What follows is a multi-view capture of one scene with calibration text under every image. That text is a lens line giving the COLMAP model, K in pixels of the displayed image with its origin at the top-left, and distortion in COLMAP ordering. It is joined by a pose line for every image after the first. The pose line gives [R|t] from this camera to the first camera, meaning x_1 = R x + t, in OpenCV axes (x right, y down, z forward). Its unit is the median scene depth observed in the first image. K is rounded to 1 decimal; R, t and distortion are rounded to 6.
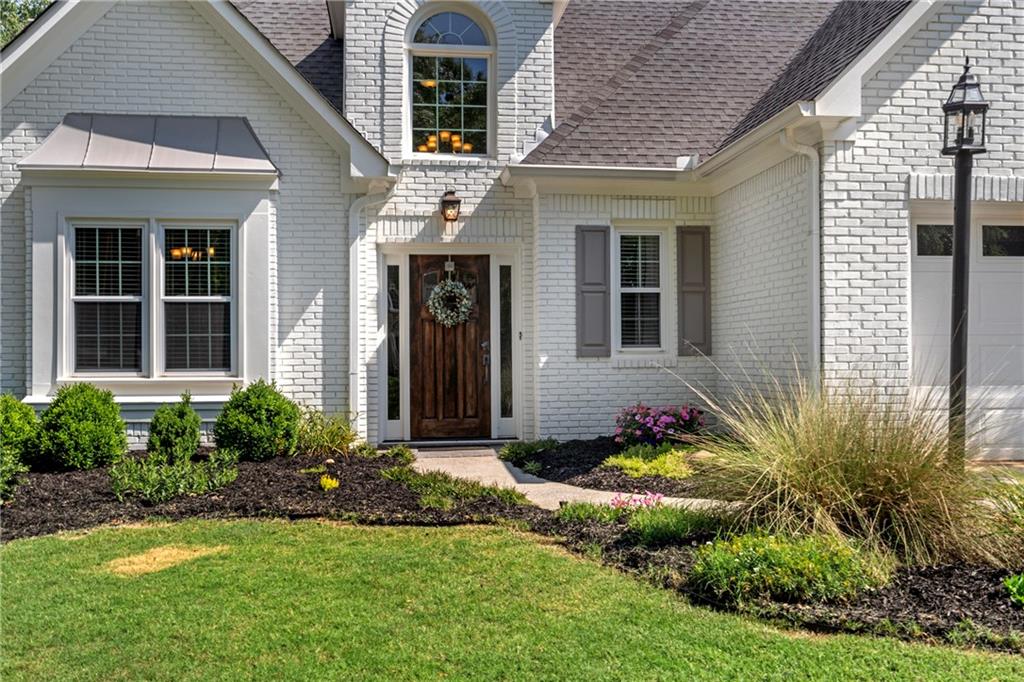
lens RADIAL K [[953.0, 0, 512.0], [0, 953.0, 341.0], [0, 0, 1]] dist [-0.005881, 0.004399]
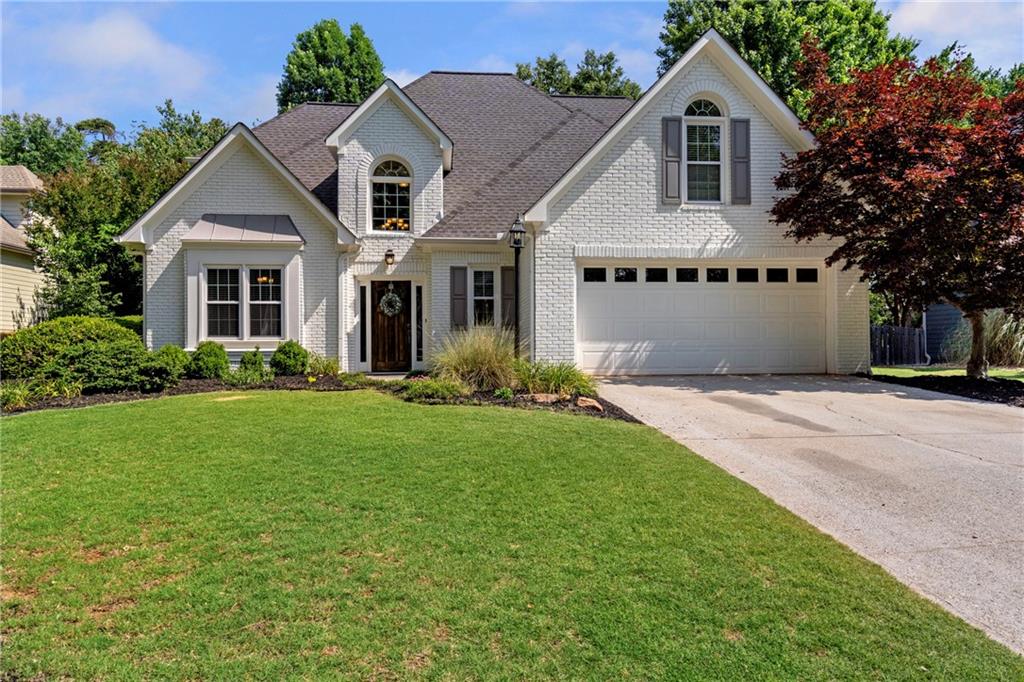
lens RADIAL K [[689.2, 0, 512.0], [0, 689.2, 341.0], [0, 0, 1]] dist [0.001141, -0.000653]
pose [[0.999578, -0.000262, -0.029039, 0.250776], [0.000445, 0.999980, 0.006276, 0.030490], [0.029037, -0.006286, 0.999559, -0.490140]]
